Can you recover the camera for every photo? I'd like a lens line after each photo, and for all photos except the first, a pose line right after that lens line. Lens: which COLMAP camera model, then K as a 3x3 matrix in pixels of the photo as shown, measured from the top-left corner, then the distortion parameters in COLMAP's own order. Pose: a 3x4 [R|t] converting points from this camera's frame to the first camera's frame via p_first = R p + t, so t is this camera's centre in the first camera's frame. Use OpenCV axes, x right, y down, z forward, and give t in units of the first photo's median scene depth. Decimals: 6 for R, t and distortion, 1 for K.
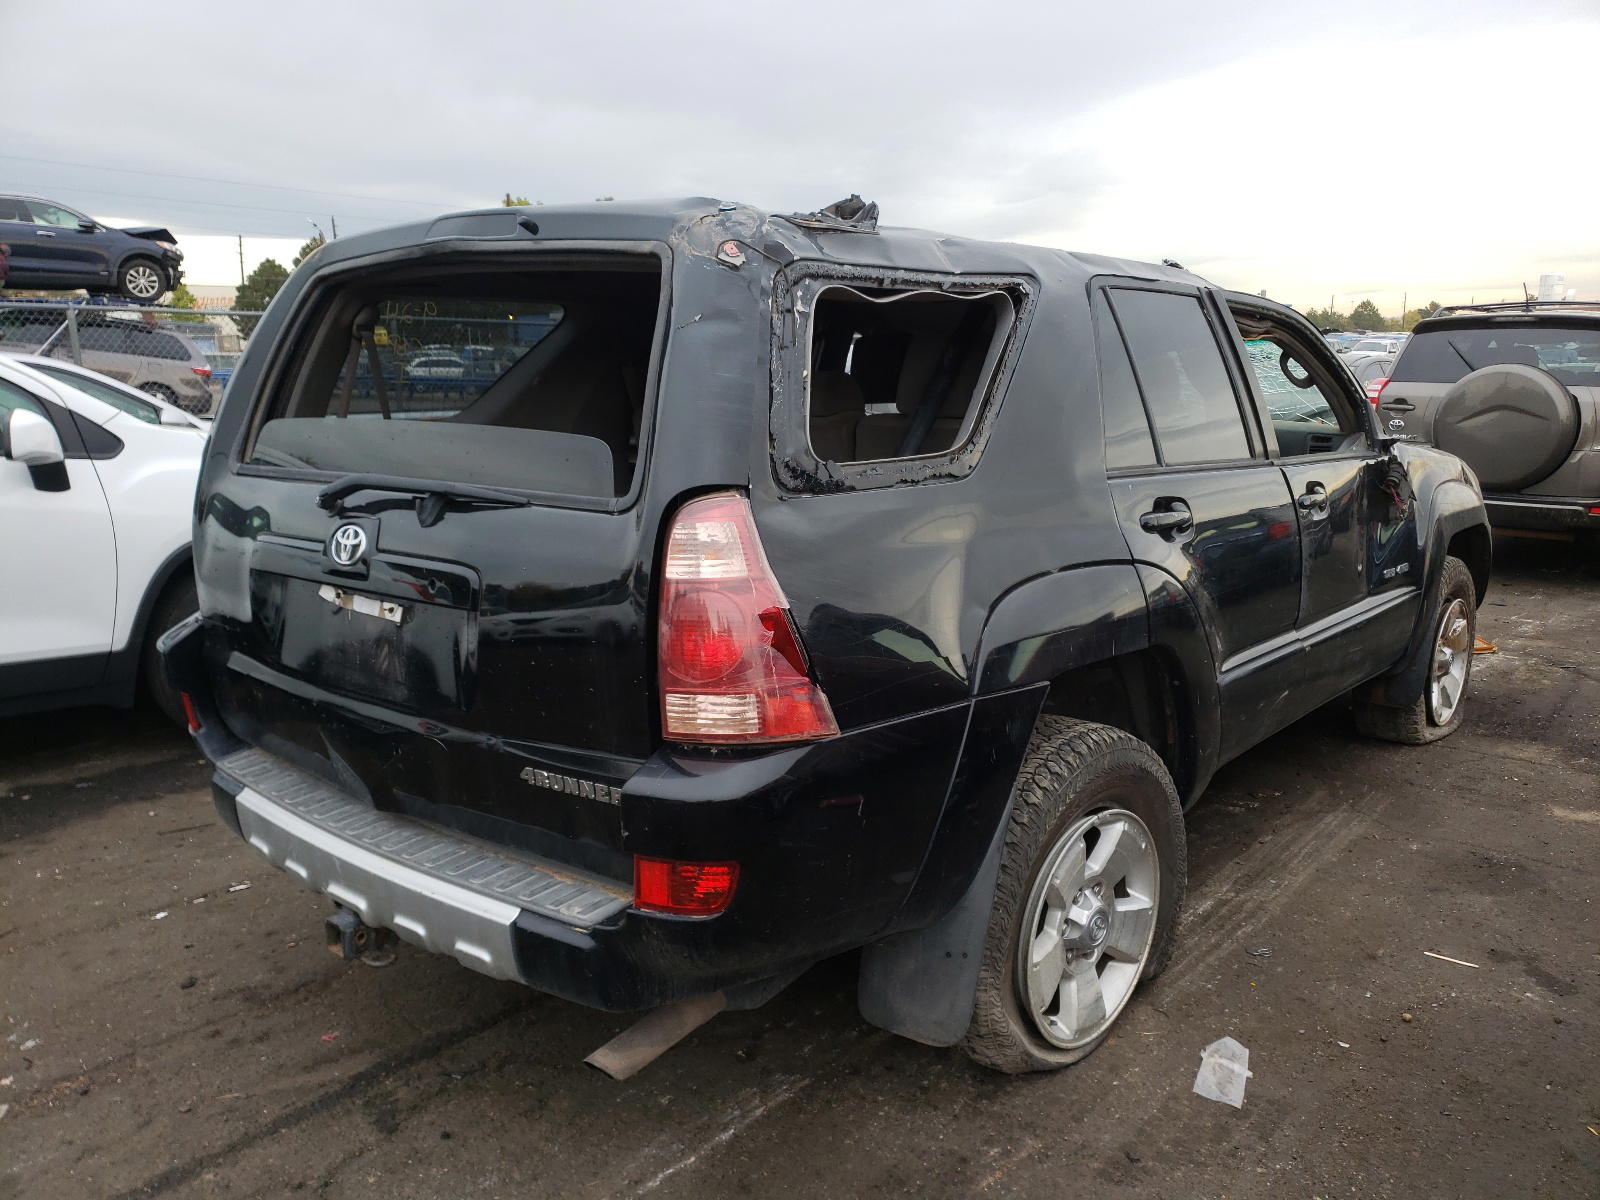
lens RADIAL K [[1218.9, 0, 805.1], [0, 1218.9, 601.5], [0, 0, 1]] dist [0.004513, 0.020918]
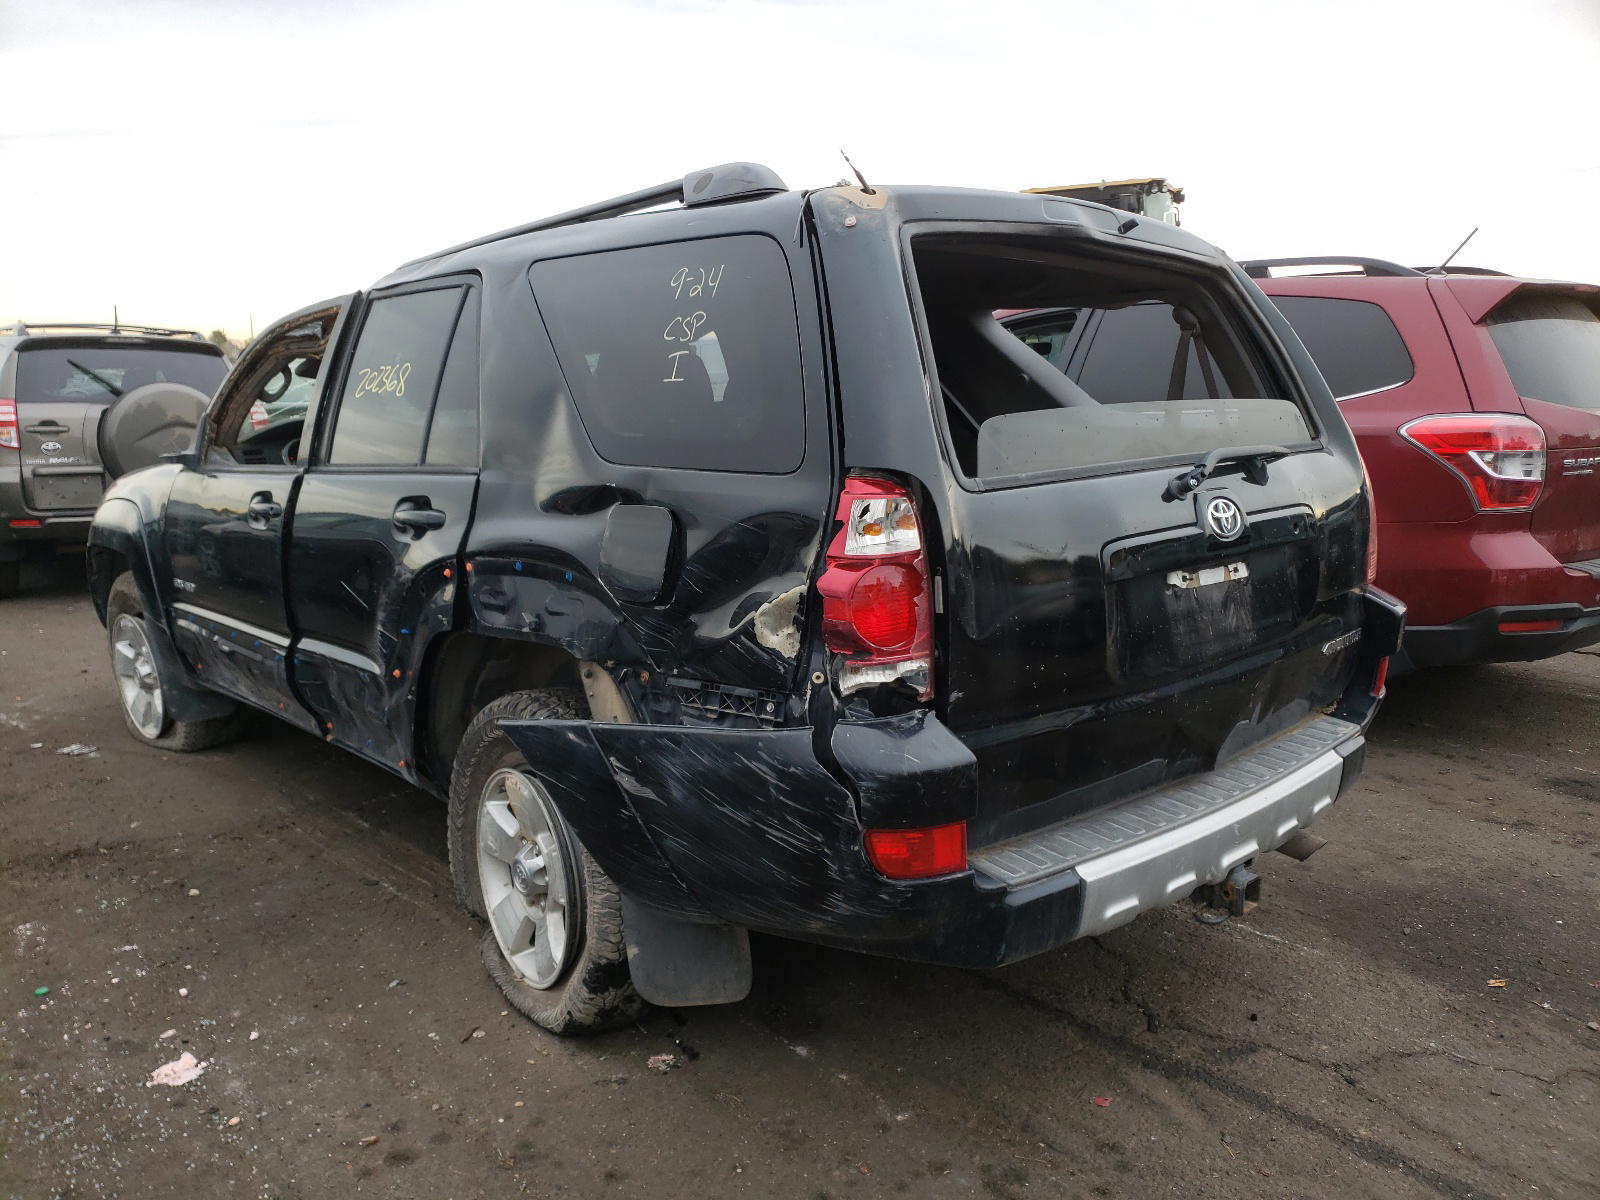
lens RADIAL K [[1218.9, 0, 805.1], [0, 1218.9, 601.5], [0, 0, 1]] dist [0.004513, 0.020918]
pose [[0.156826, -0.178763, 0.971313, -1.392180], [0.208976, 0.967220, 0.144269, -0.193472], [-0.965264, 0.180356, 0.189042, 1.109501]]
